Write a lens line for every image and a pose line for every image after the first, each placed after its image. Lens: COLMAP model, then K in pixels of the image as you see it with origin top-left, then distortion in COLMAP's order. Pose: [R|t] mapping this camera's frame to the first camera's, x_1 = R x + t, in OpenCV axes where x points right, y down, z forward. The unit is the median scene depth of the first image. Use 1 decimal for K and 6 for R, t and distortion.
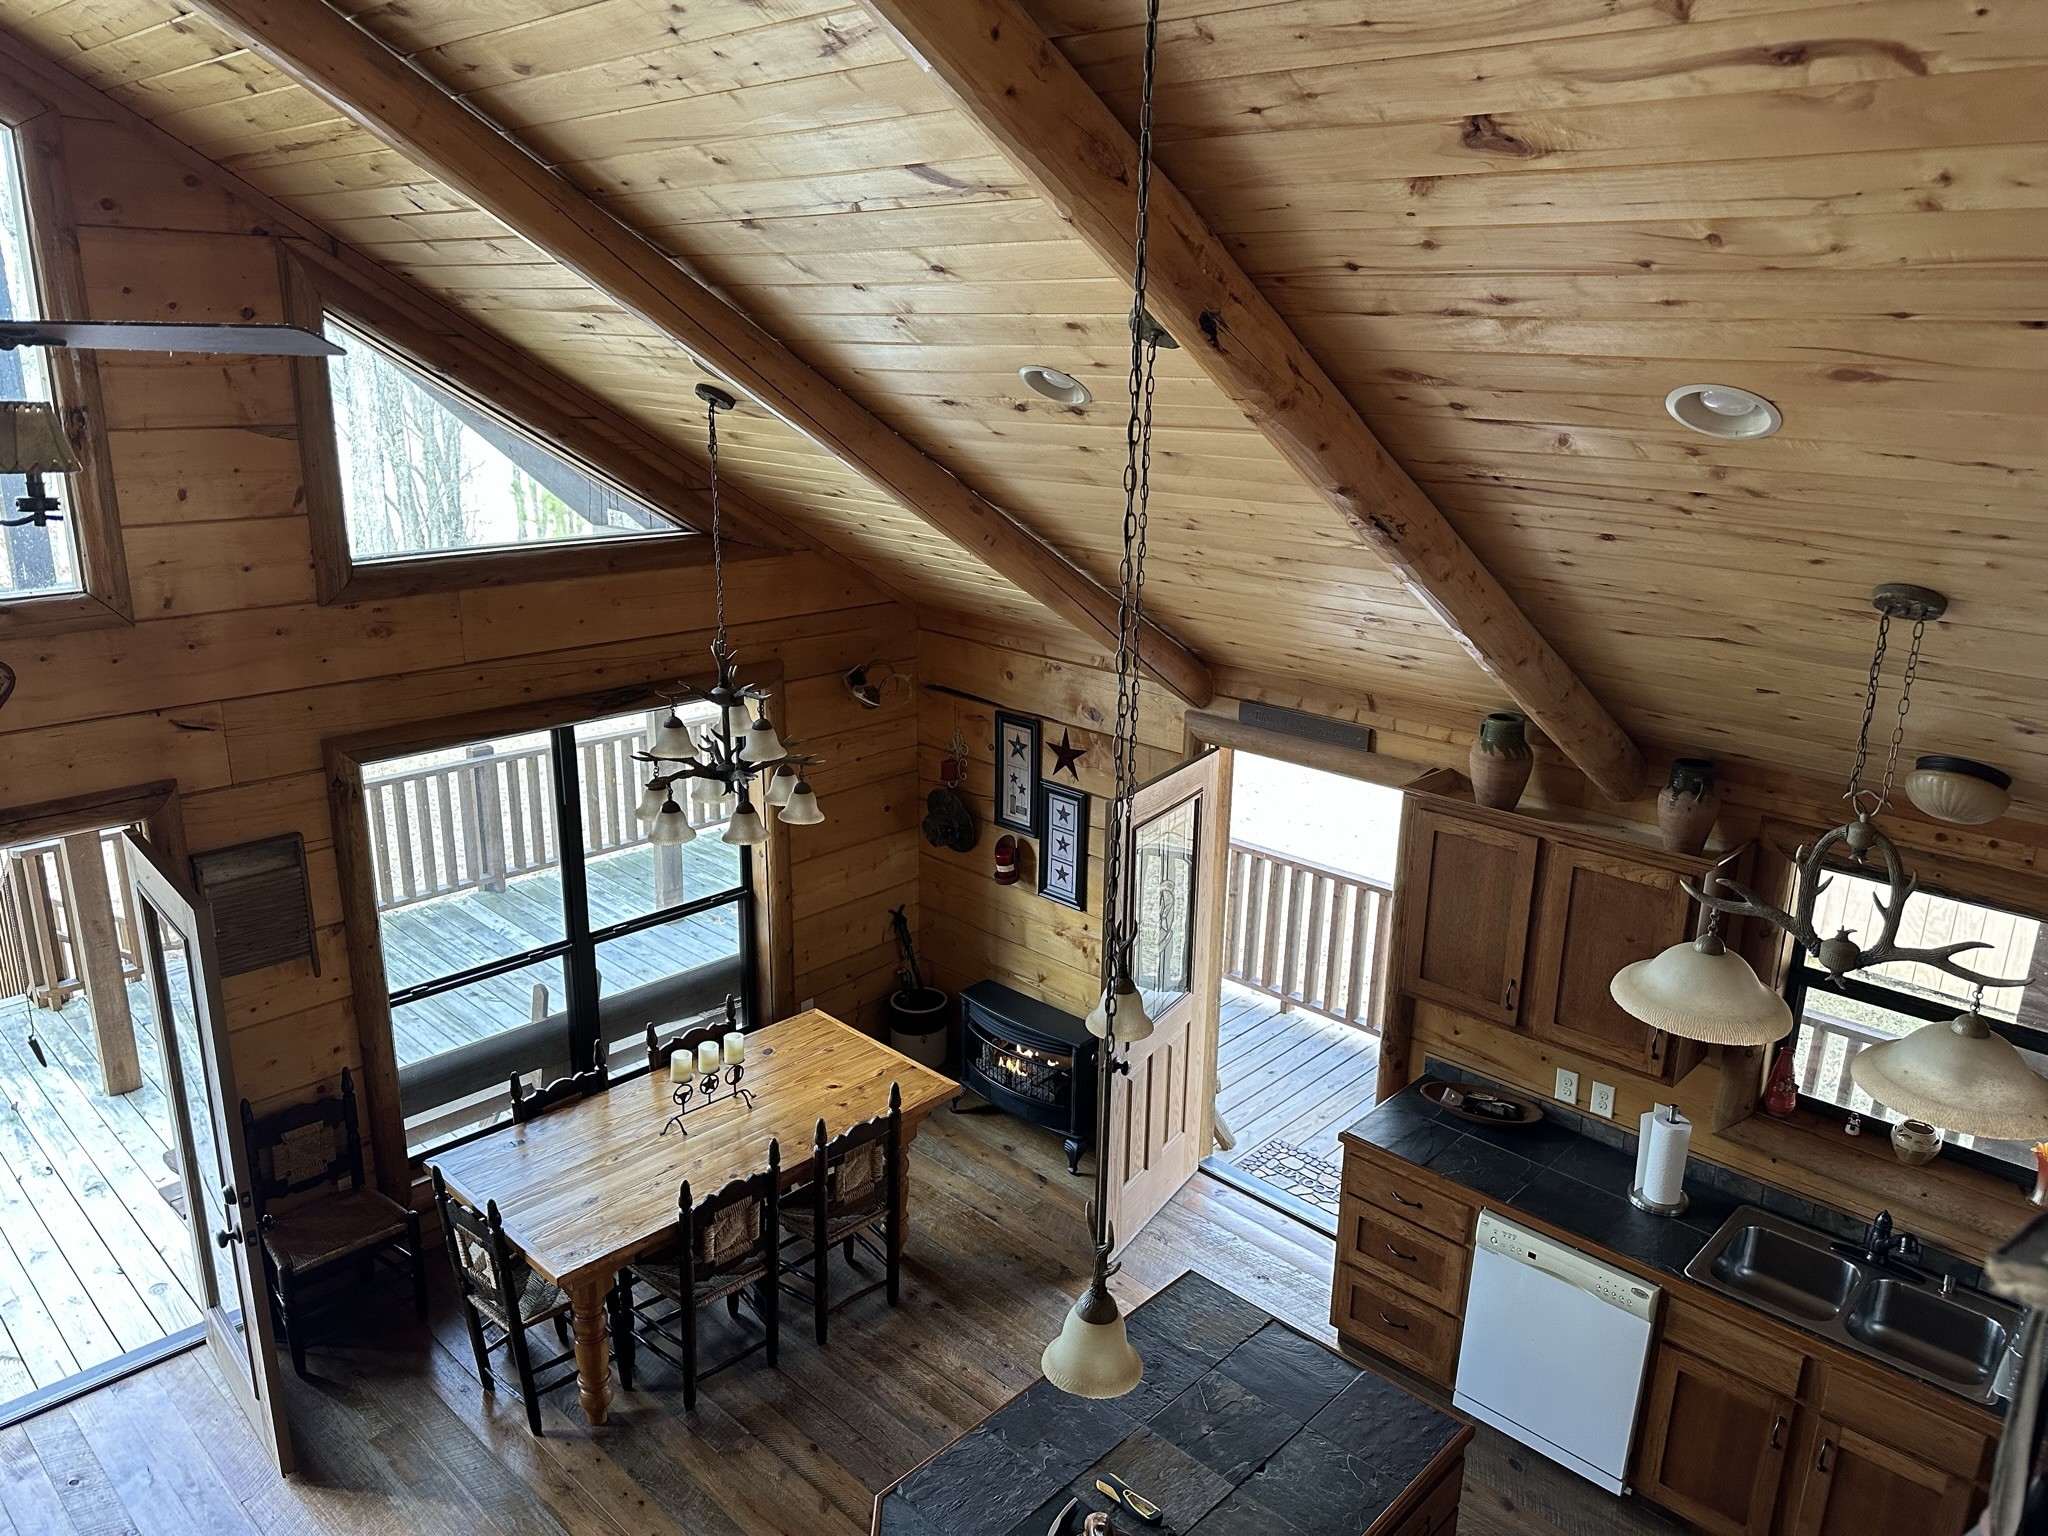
lens RADIAL K [[1442.2, 0, 1037.1], [0, 1442.2, 774.3], [0, 0, 1]] dist [0.068088, -0.079827]
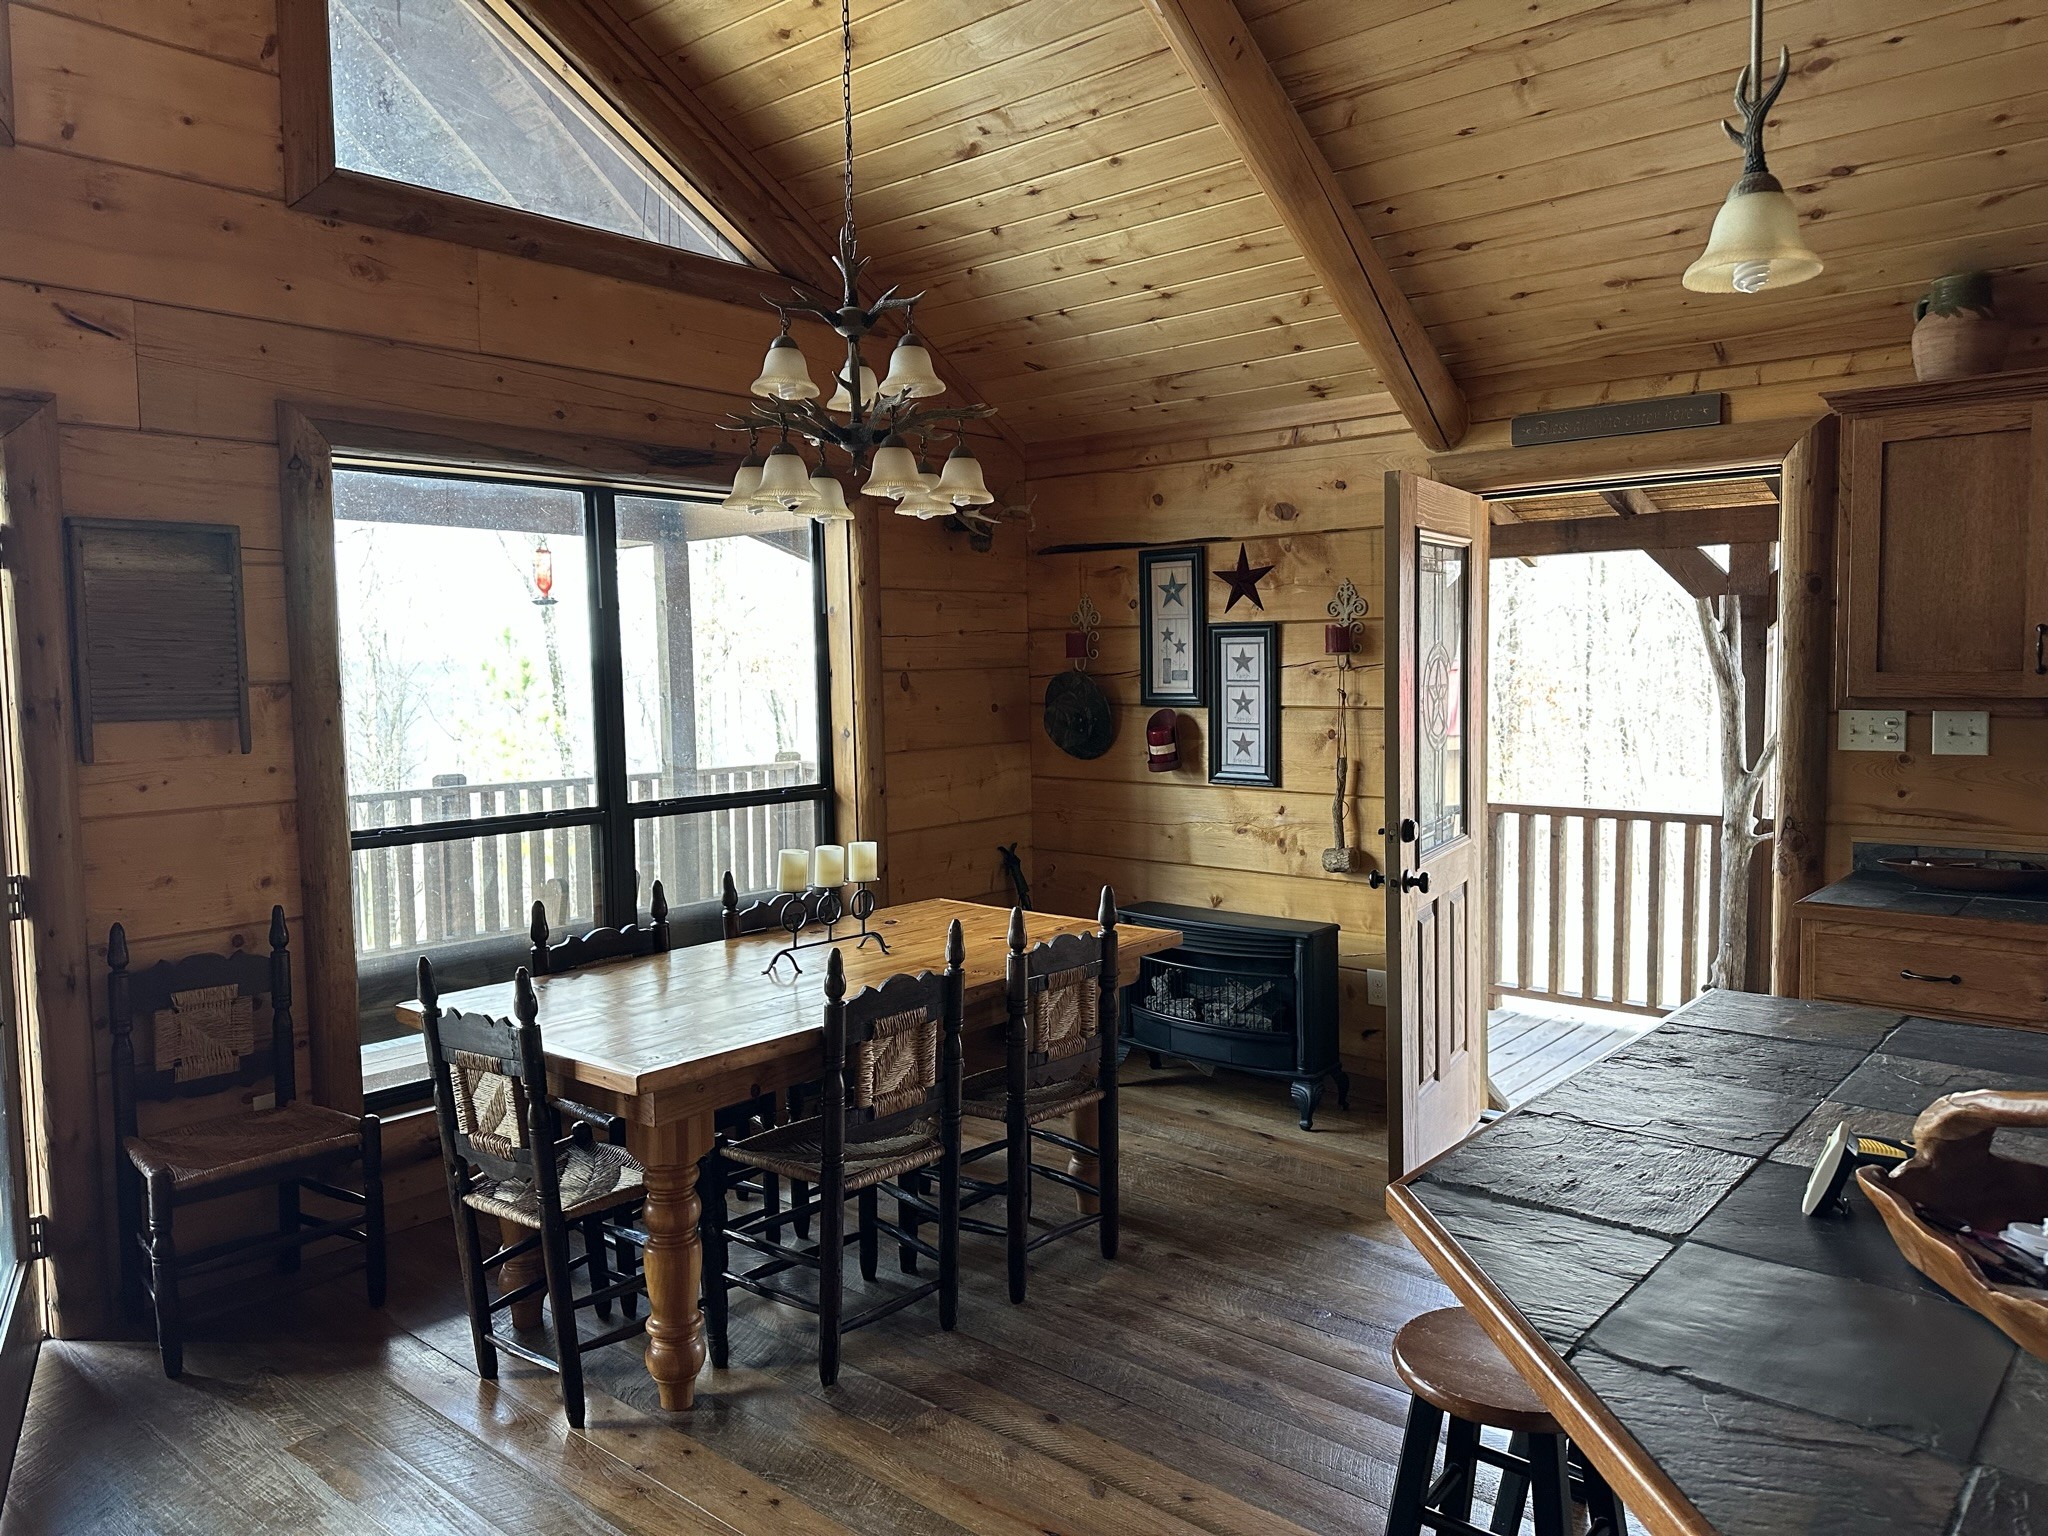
lens RADIAL K [[1442.2, 0, 1032.3], [0, 1442.2, 762.0], [0, 0, 1]] dist [0.068088, -0.079827]
pose [[0.998283, -0.038536, 0.044109, -0.170698], [0.047286, 0.974648, -0.218689, 0.320020], [-0.034563, 0.220399, 0.974797, 0.352984]]
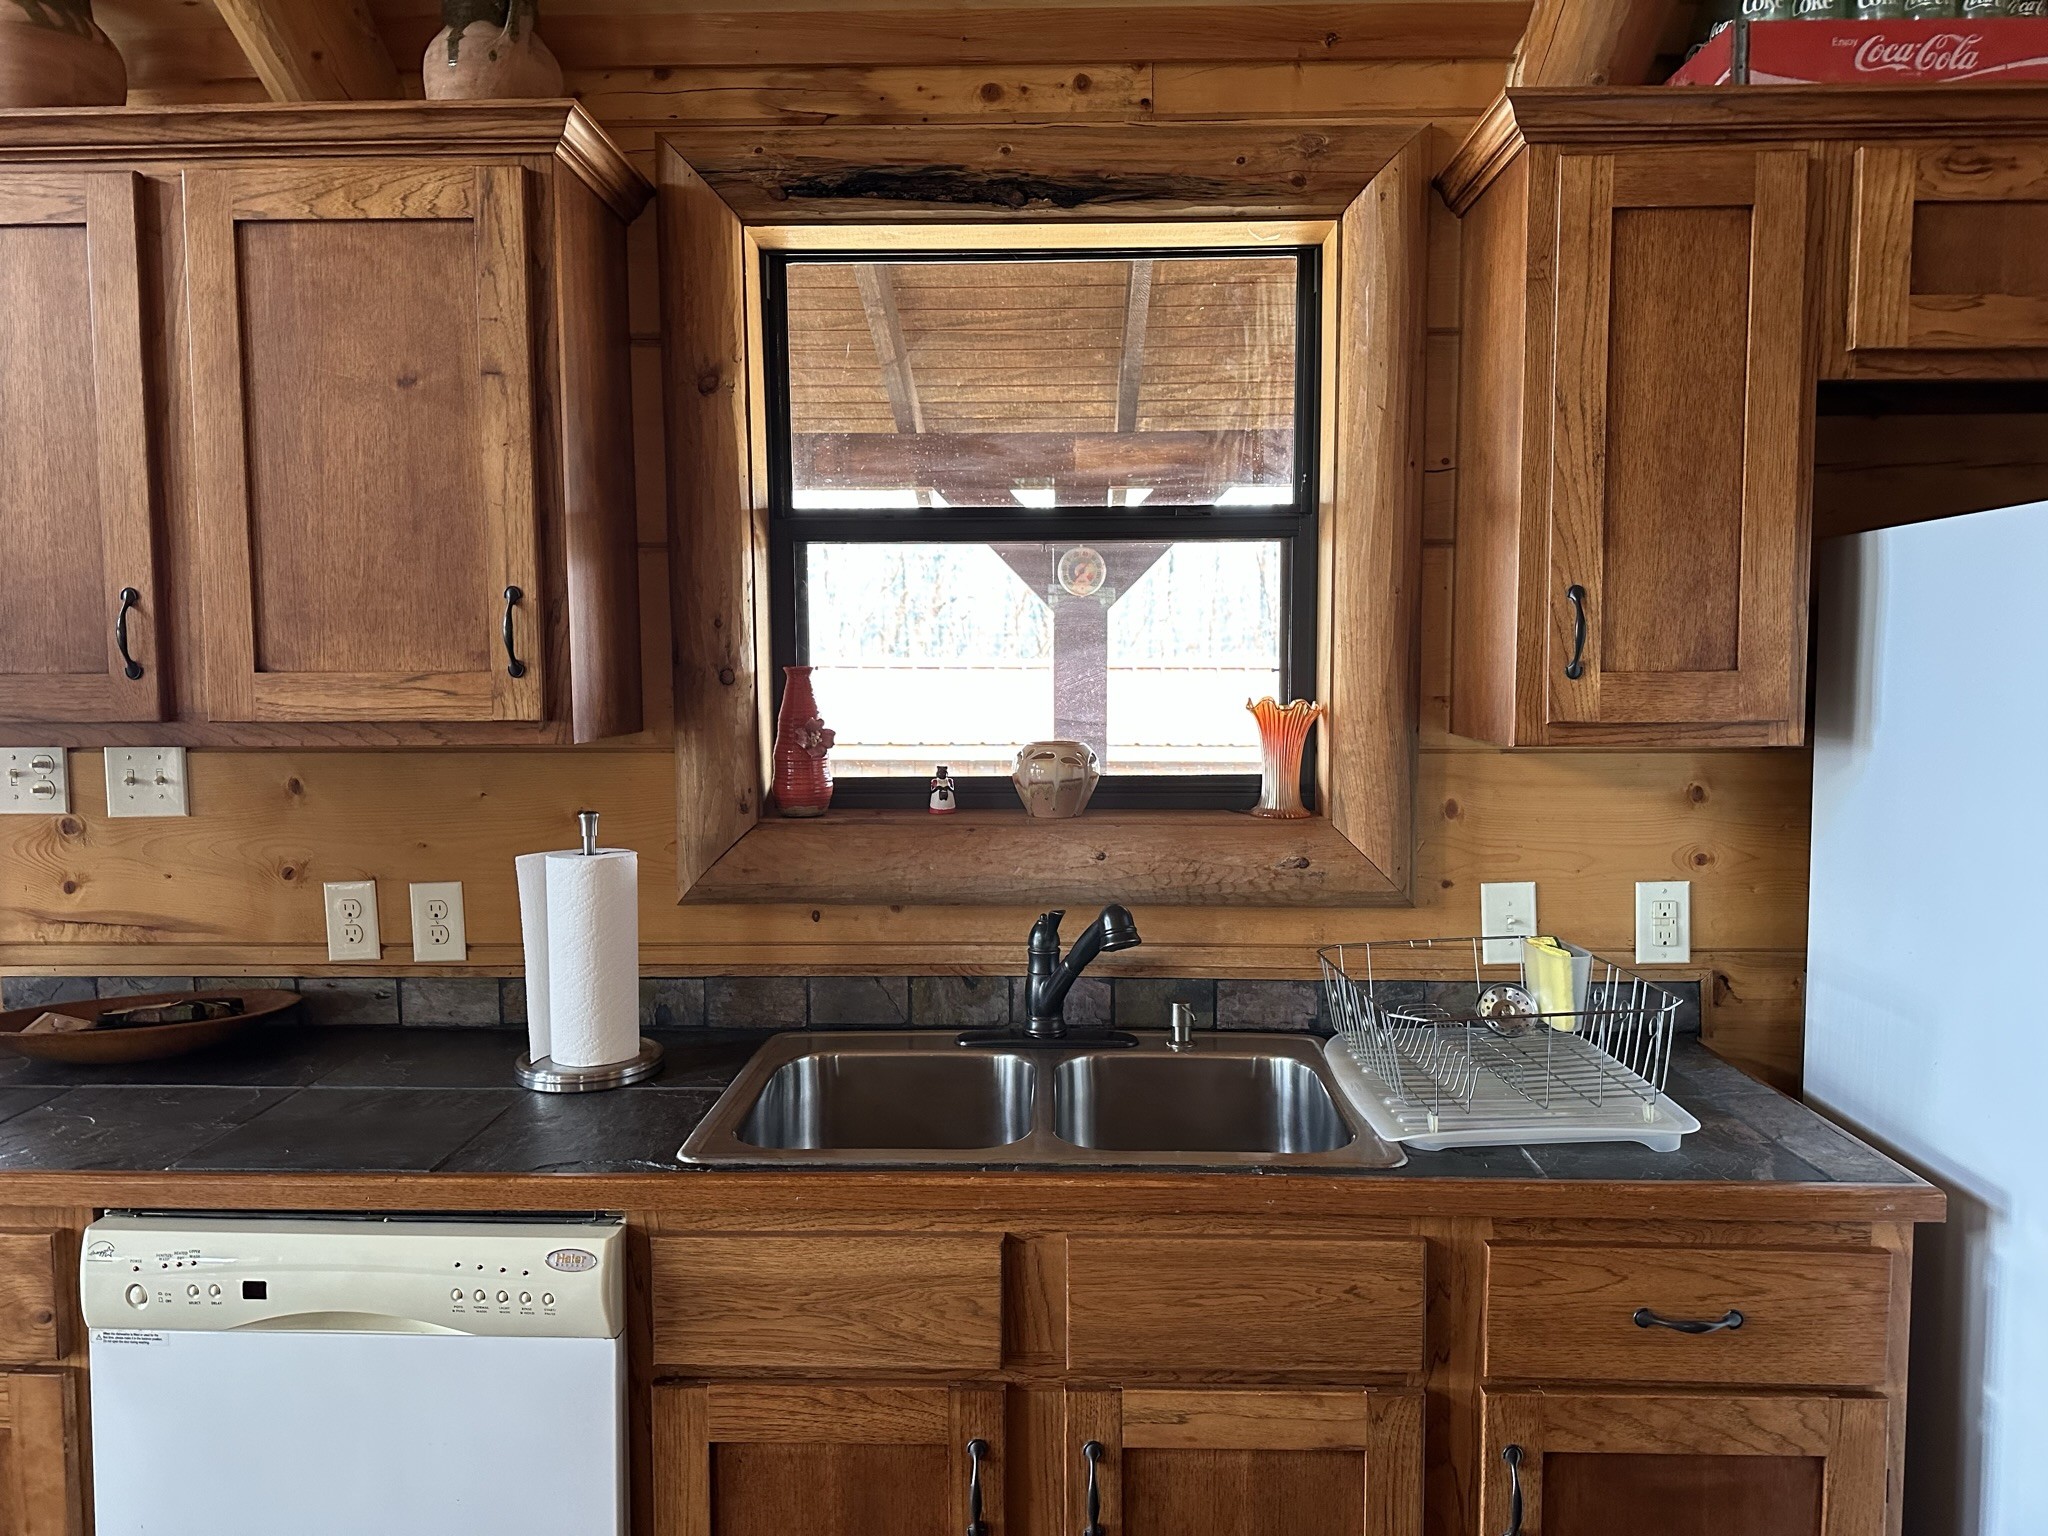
lens RADIAL K [[1442.2, 0, 1037.2], [0, 1442.2, 753.4], [0, 0, 1]] dist [0.068088, -0.079827]
pose [[0.743839, -0.069581, 0.664728, 0.240378], [0.211389, 0.968003, -0.135220, 0.272519], [-0.634050, 0.241098, 0.734747, 0.569282]]
